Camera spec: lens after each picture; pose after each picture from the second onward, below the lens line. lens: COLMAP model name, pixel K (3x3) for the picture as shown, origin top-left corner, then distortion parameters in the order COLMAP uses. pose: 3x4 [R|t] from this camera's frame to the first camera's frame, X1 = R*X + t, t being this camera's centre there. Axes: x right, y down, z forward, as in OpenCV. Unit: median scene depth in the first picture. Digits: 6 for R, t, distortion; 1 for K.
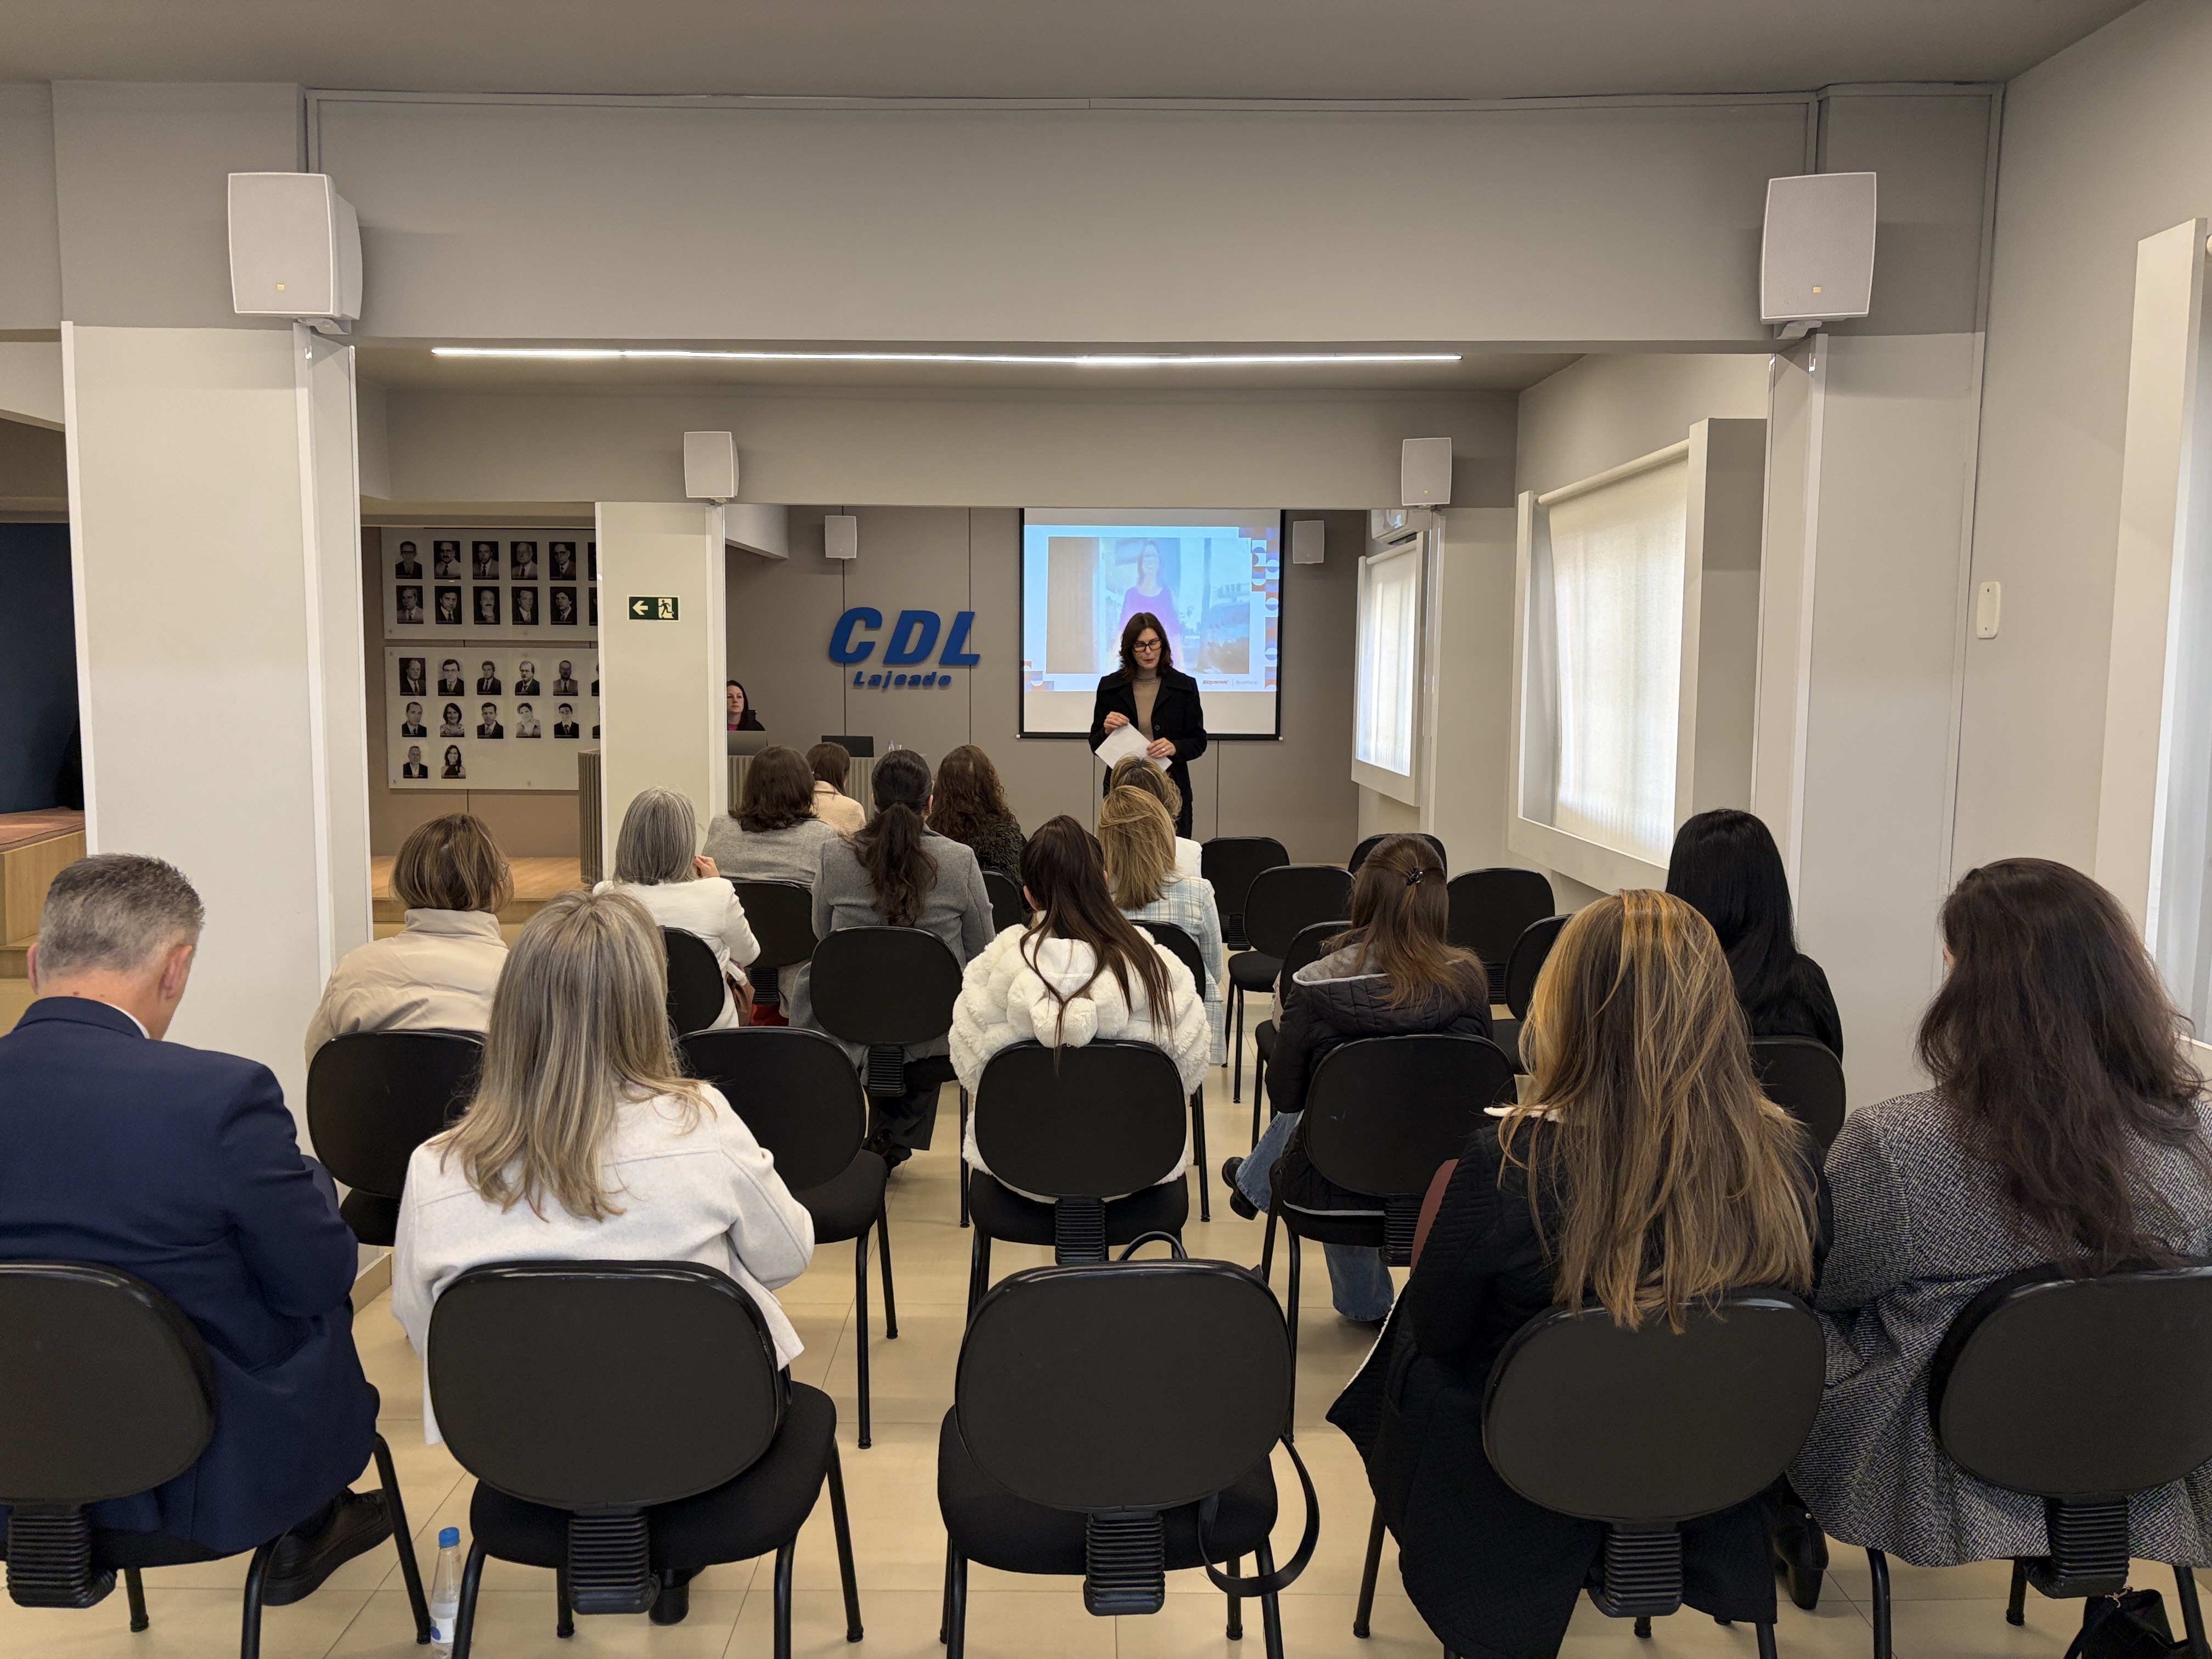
lens RADIAL K [[1667.4, 0, 1100.2], [0, 1667.4, 831.3], [0, 0, 1]] dist [0.010919, -0.004846]
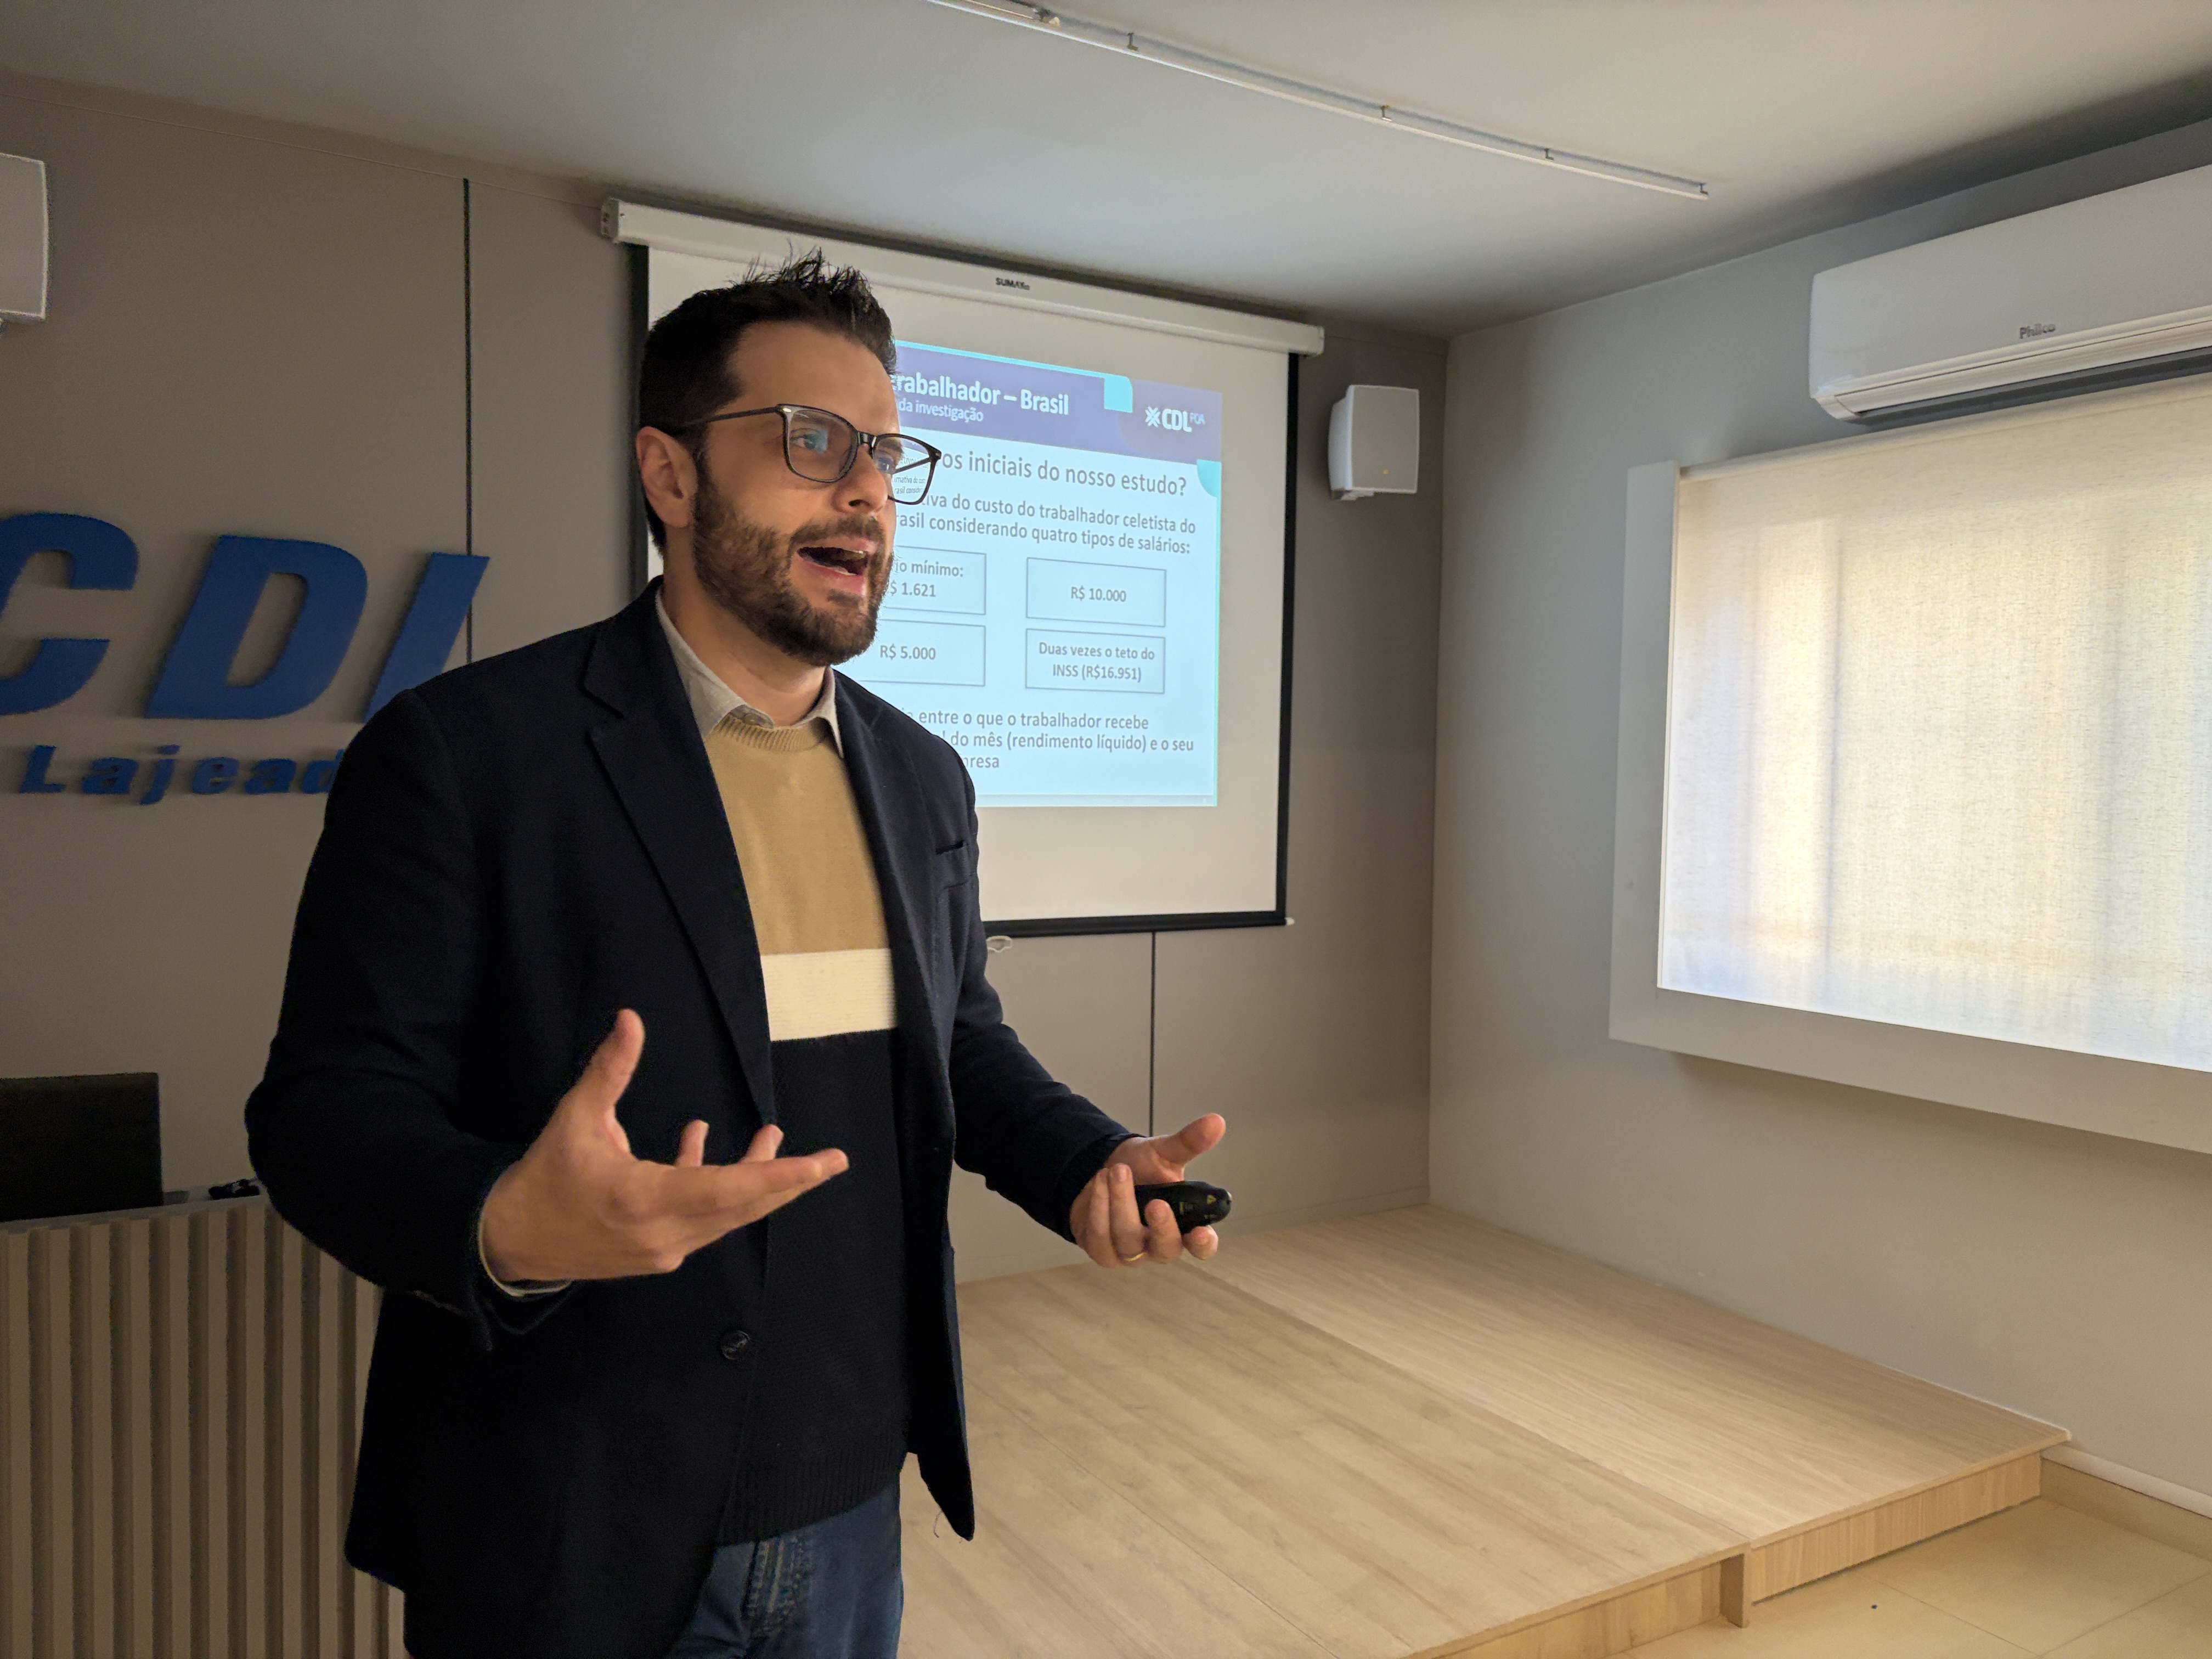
lens RADIAL K [[1667.4, 0, 1100.2], [0, 1667.4, 831.3], [0, 0, 1]] dist [0.010919, -0.004846]
pose [[0.860698, -0.011560, 0.508984, -0.137474], [0.038538, 0.998353, -0.042495, -0.062579], [-0.507655, 0.056191, 0.859726, 0.676644]]
